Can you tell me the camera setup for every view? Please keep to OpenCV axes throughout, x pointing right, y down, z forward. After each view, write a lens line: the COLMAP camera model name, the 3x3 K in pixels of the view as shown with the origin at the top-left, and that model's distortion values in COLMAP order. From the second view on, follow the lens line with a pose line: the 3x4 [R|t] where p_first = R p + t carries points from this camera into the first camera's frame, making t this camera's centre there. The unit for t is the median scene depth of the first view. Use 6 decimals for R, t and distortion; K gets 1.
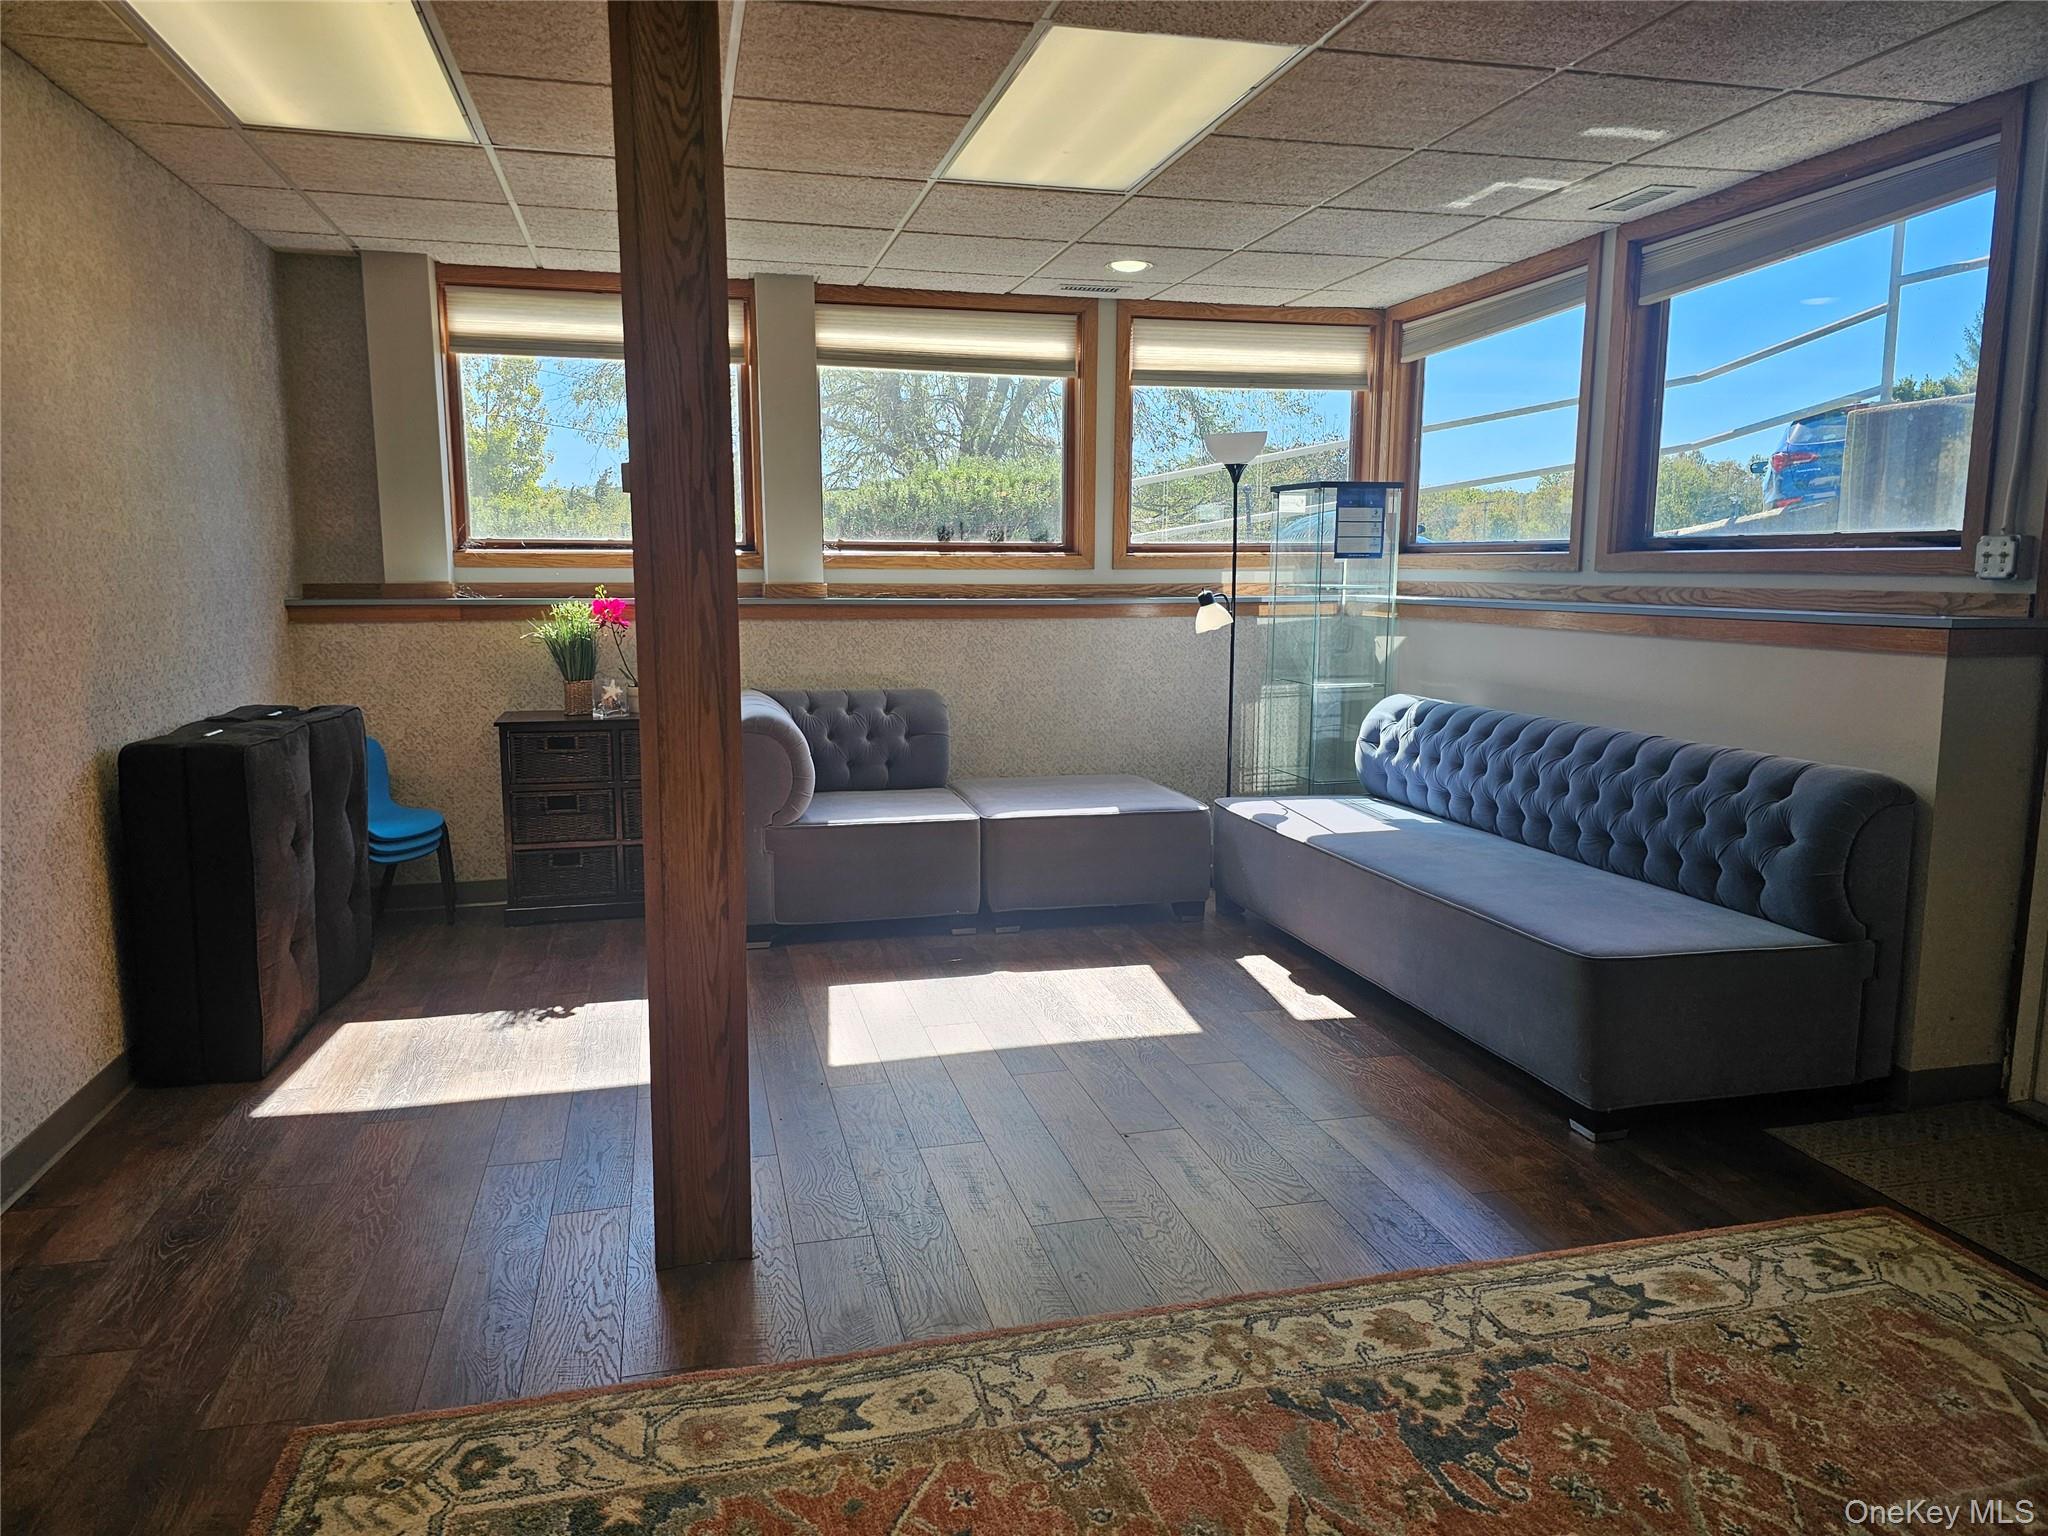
lens RADIAL K [[1356.1, 0, 991.9], [0, 1356.1, 772.8], [0, 0, 1]] dist [0.052582, -0.043500]
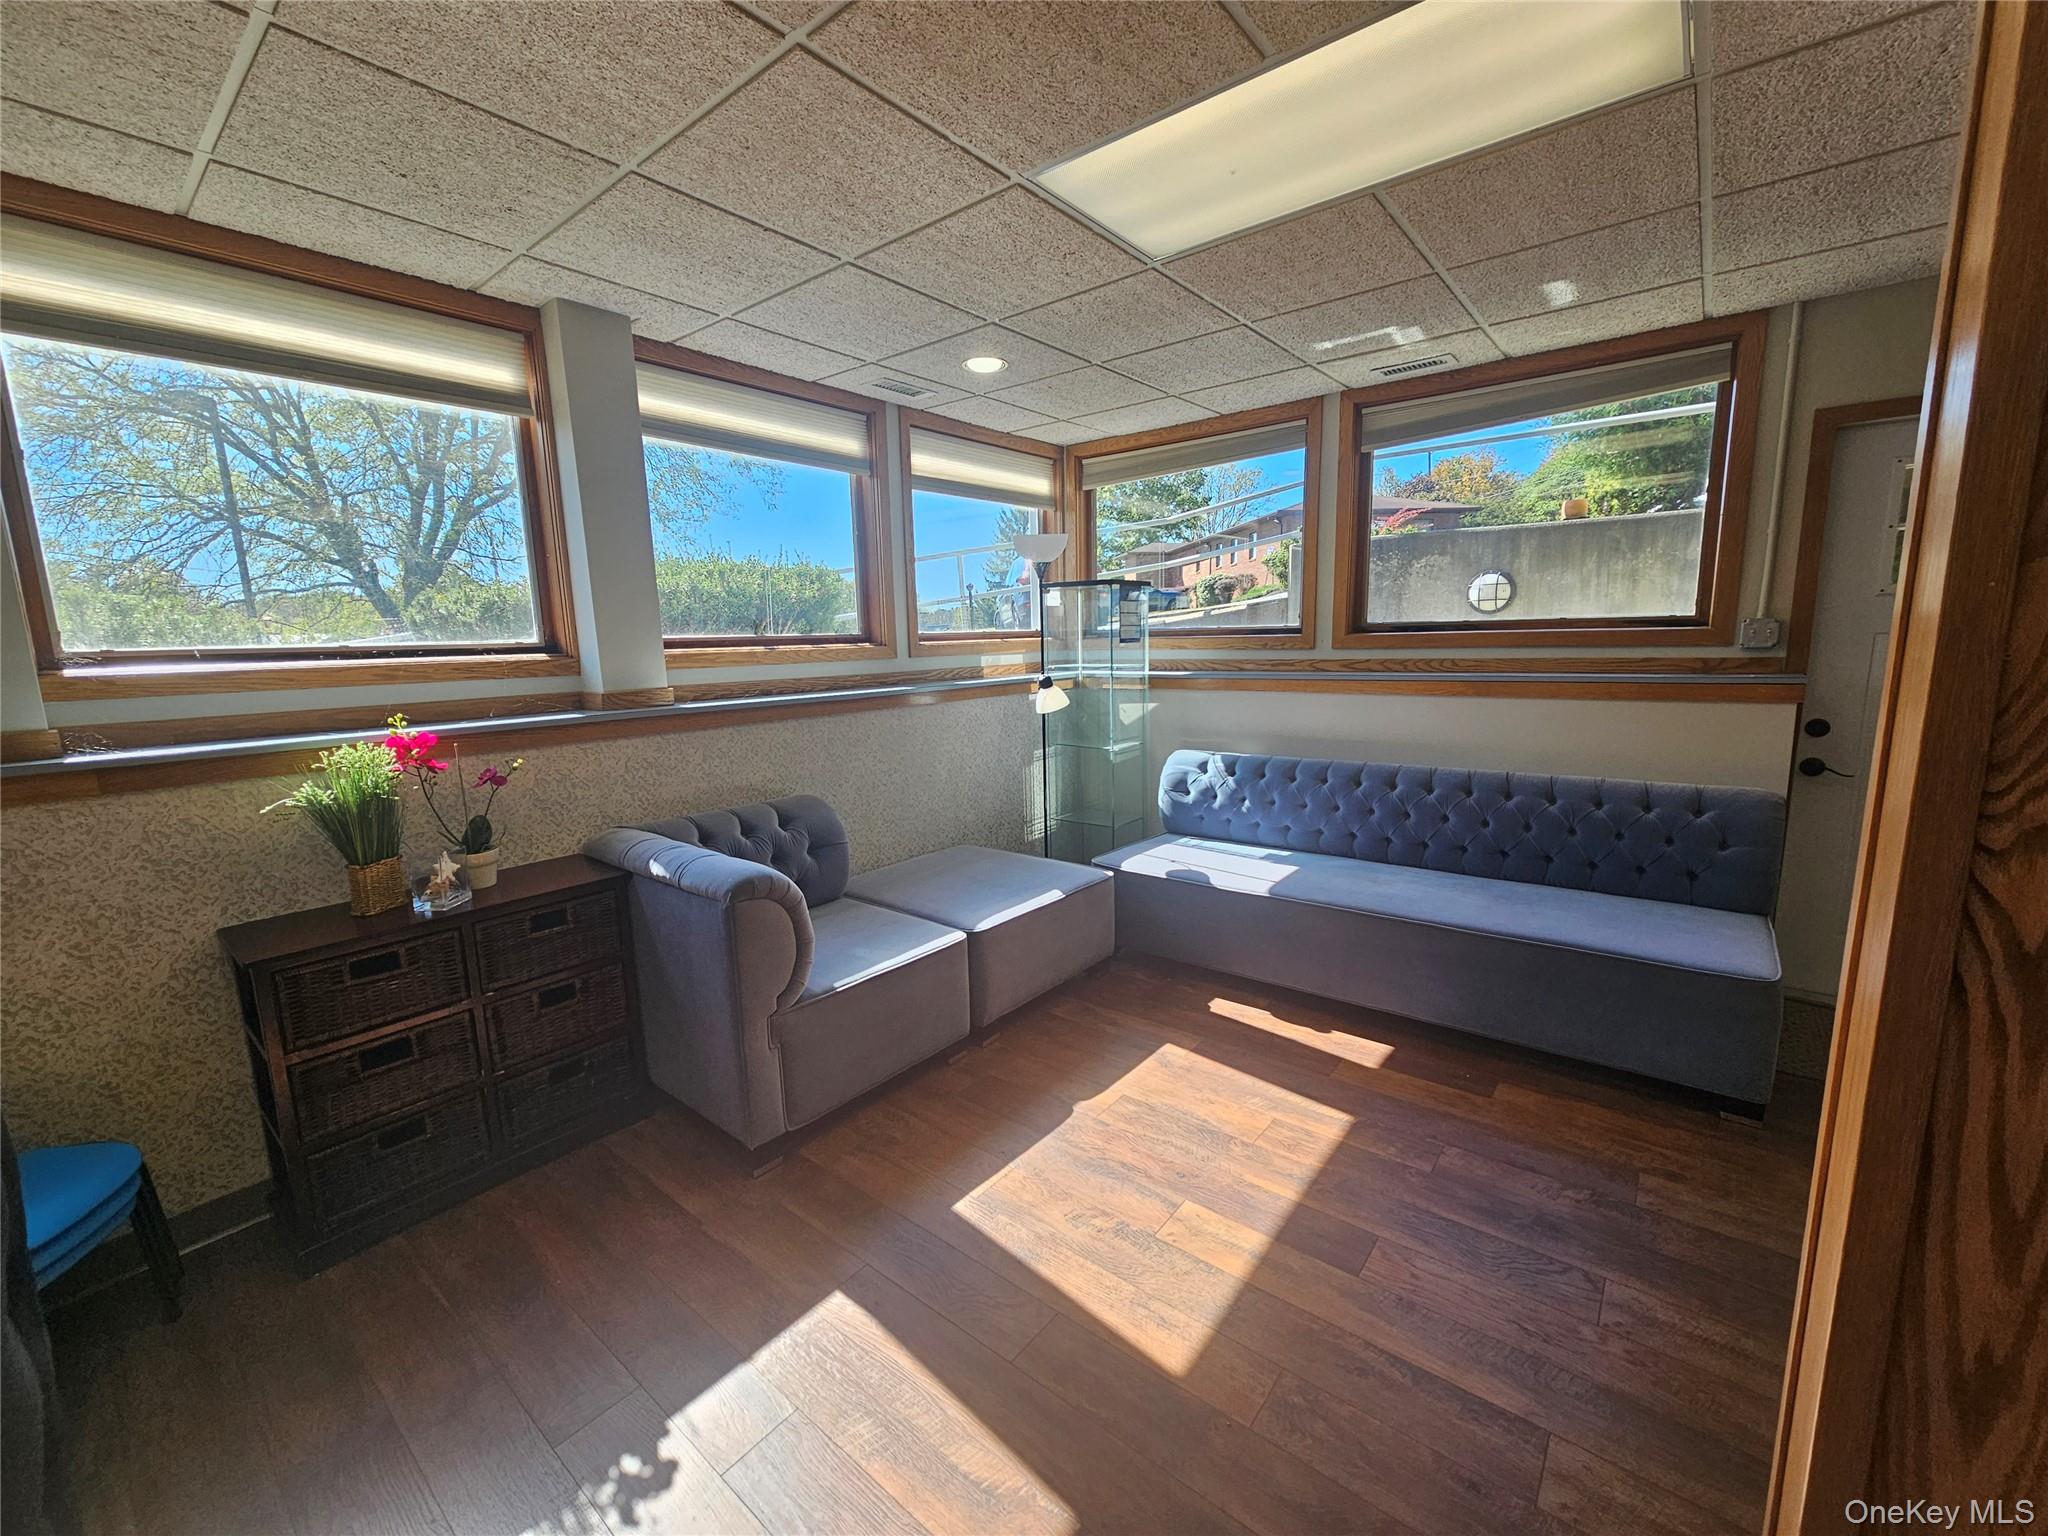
lens RADIAL K [[831.4, 0, 1006.7], [0, 831.4, 773.1], [0, 0, 1]] dist [-0.003853, 0.000203]
pose [[0.794414, -0.120723, 0.595258, -0.365000], [0.118654, 0.992011, 0.042836, -0.112541], [-0.595674, 0.036600, 0.802392, 0.615468]]
